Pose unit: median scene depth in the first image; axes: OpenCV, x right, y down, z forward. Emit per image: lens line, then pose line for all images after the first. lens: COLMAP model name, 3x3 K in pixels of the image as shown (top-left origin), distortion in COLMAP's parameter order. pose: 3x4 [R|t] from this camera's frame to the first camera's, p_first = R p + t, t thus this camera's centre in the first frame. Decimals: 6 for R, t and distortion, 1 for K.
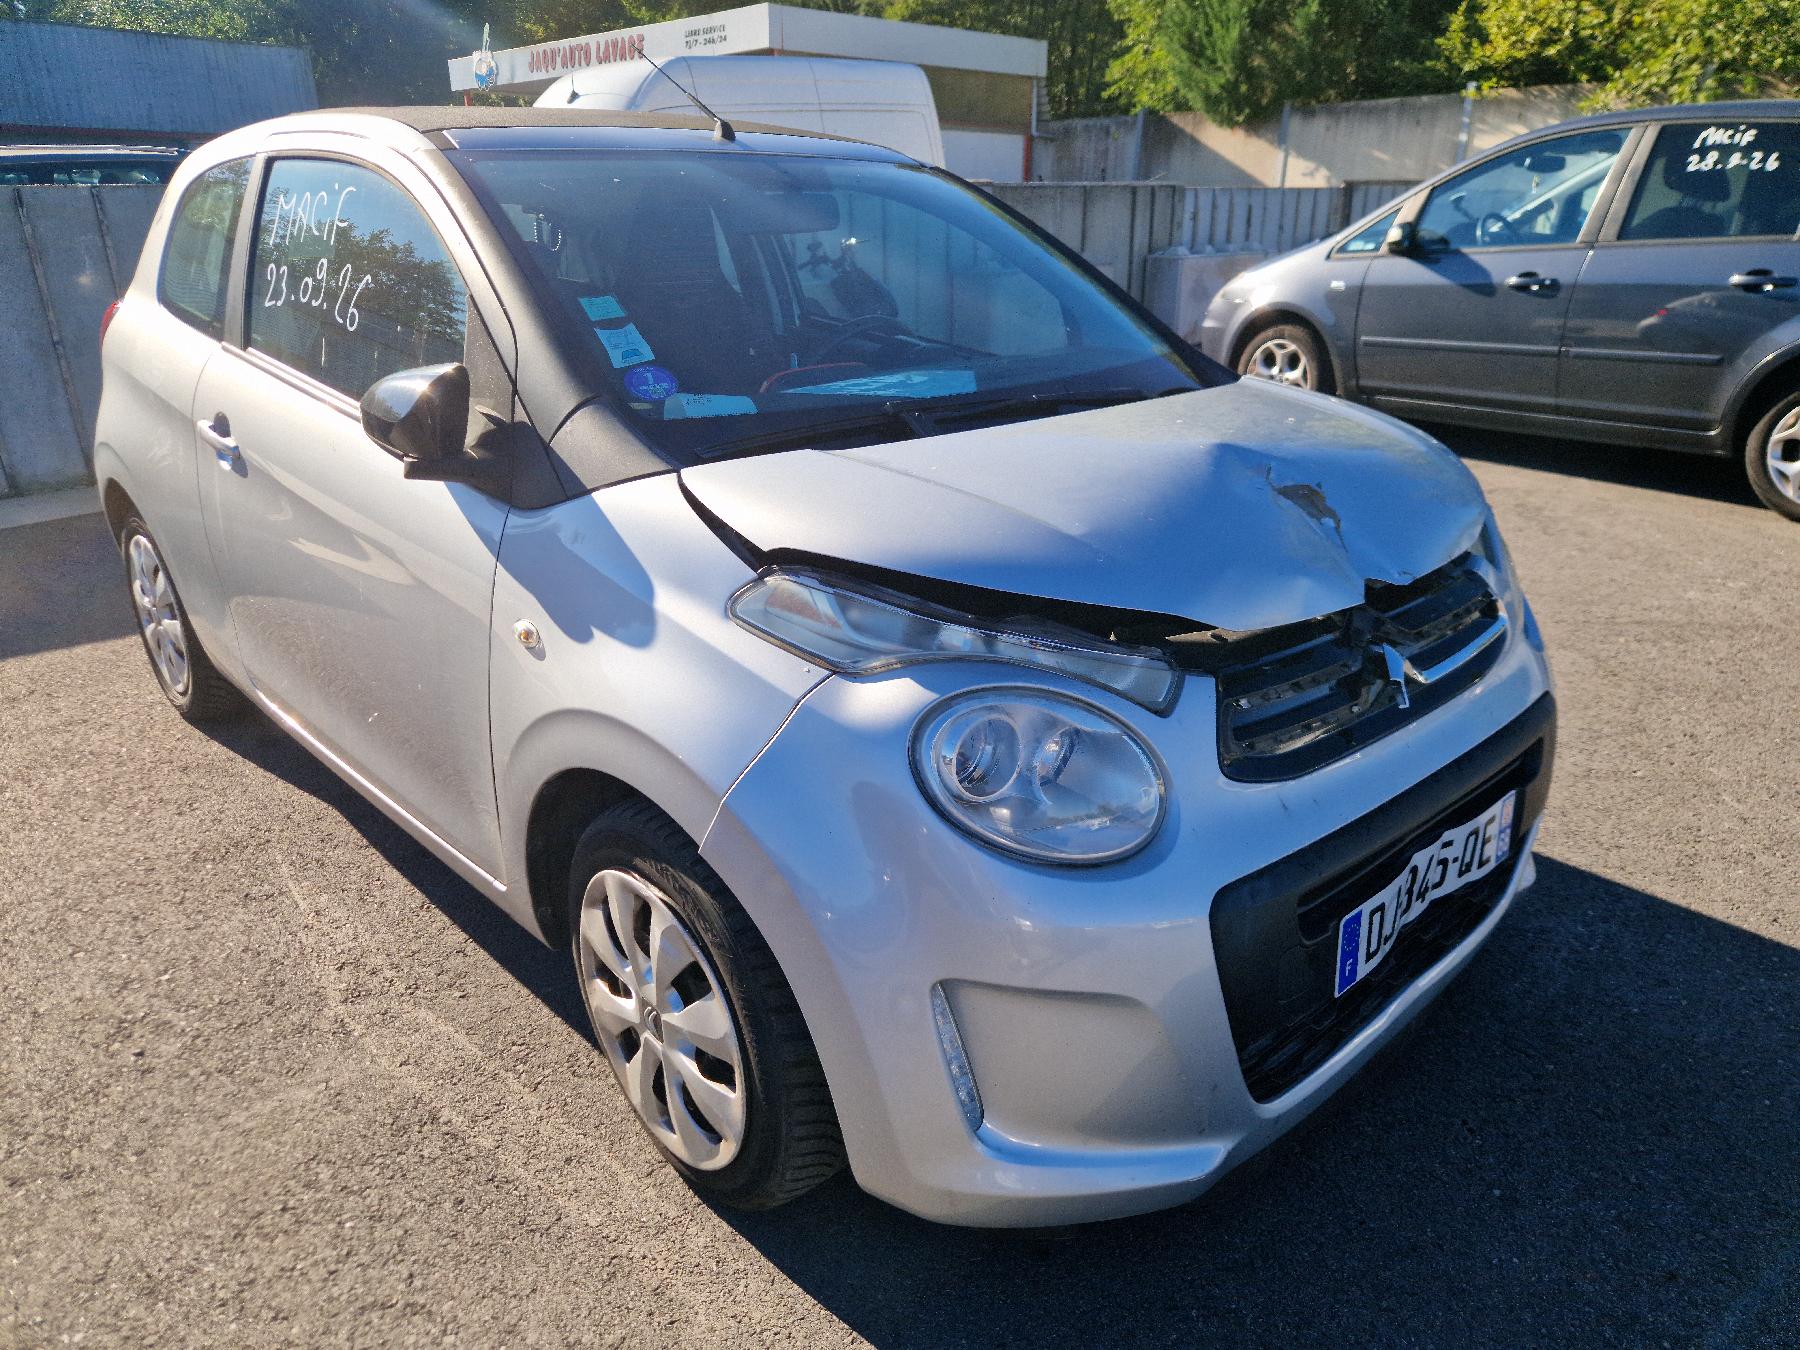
lens RADIAL K [[1299.7, 0, 911.1], [0, 1299.7, 636.6], [0, 0, 1]] dist [0.026563, -0.002211]
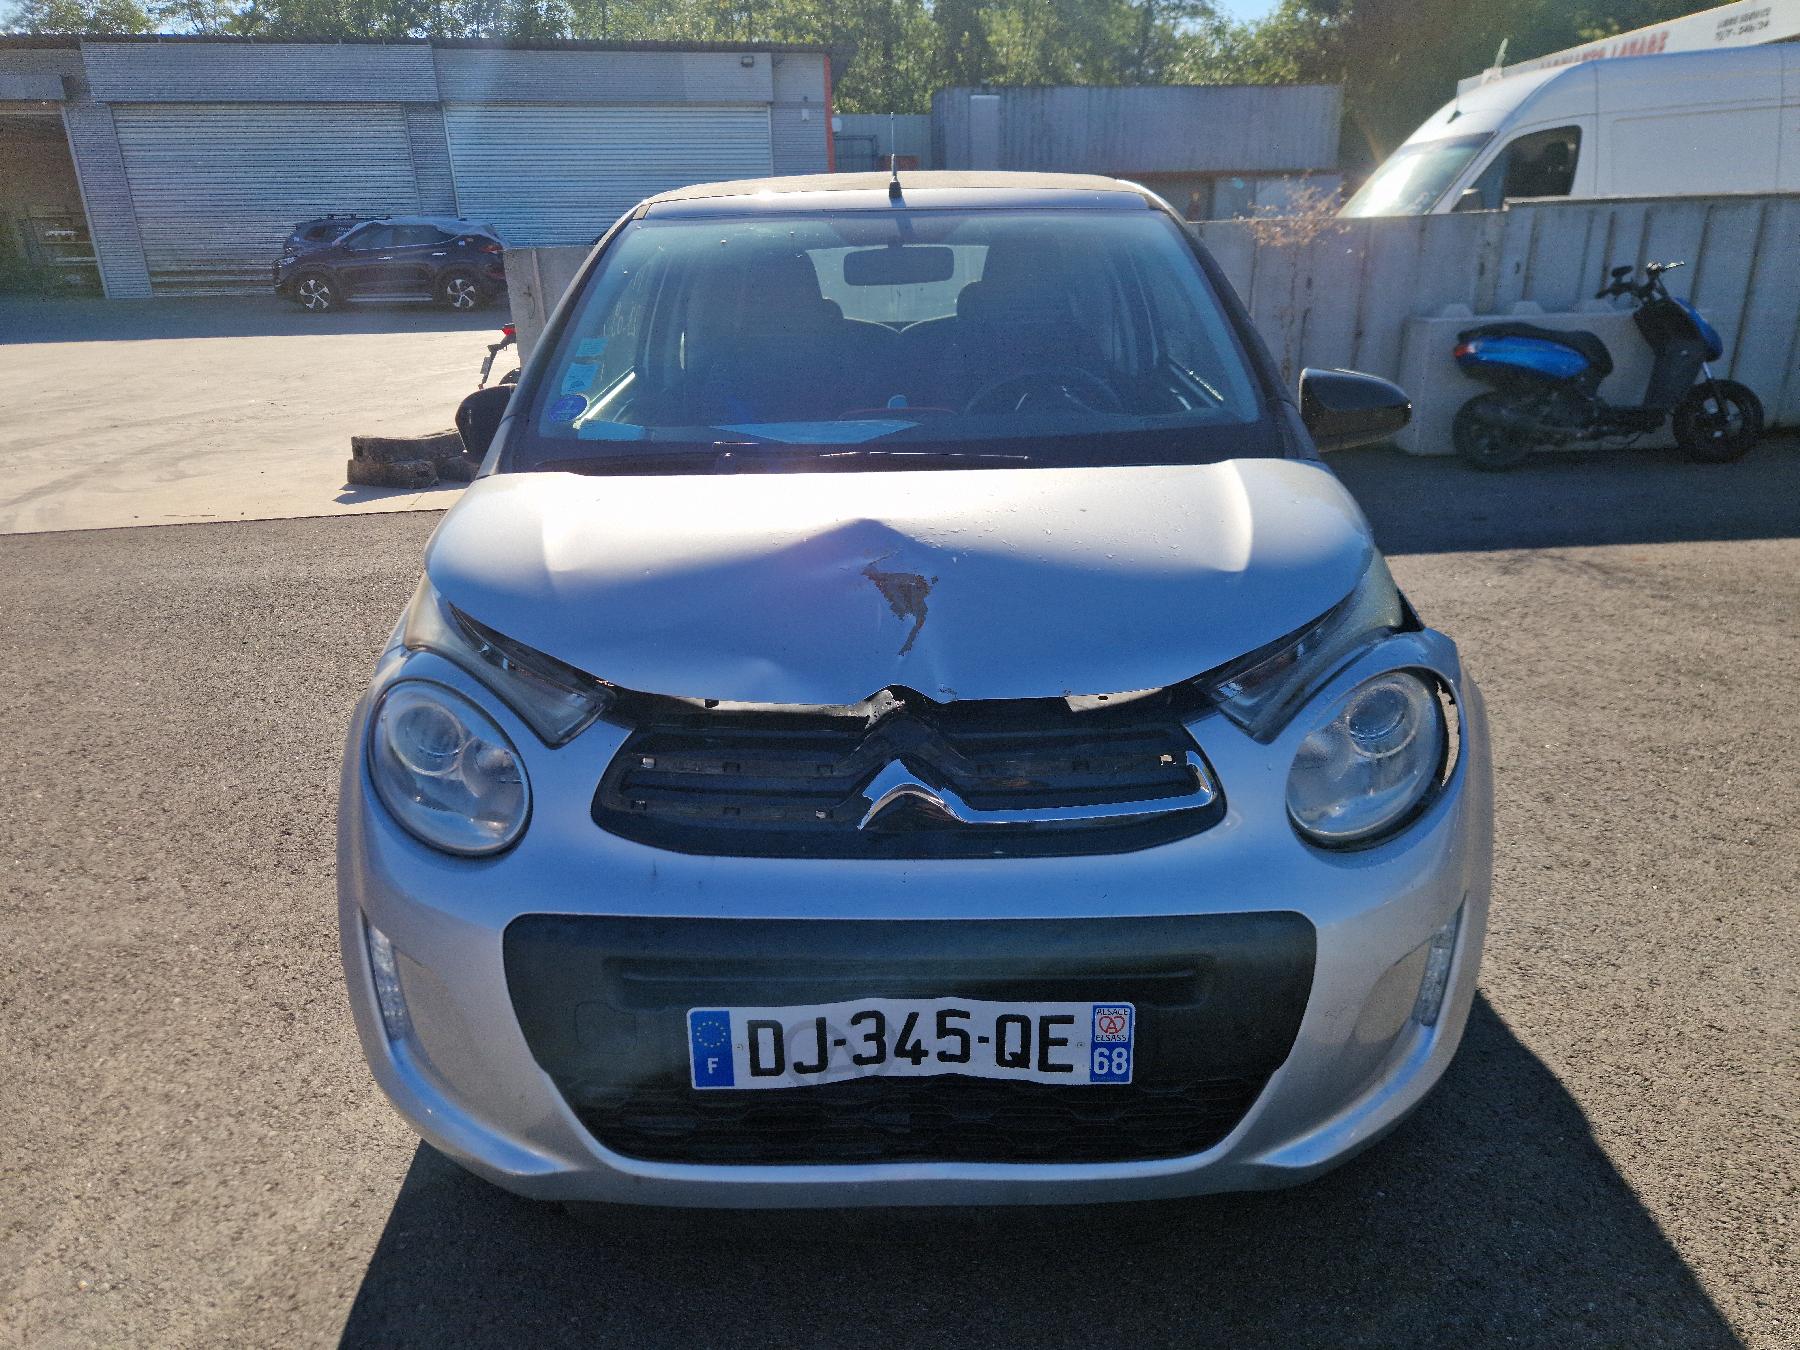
lens RADIAL K [[1254.9, 0, 893.9], [0, 1254.9, 589.2], [0, 0, 1]] dist [0.008156, 0.027515]
pose [[0.713069, 0.184969, -0.676254, 0.827147], [-0.206962, 0.977119, 0.049033, -0.136896], [0.669850, 0.104995, 0.735035, 0.313162]]
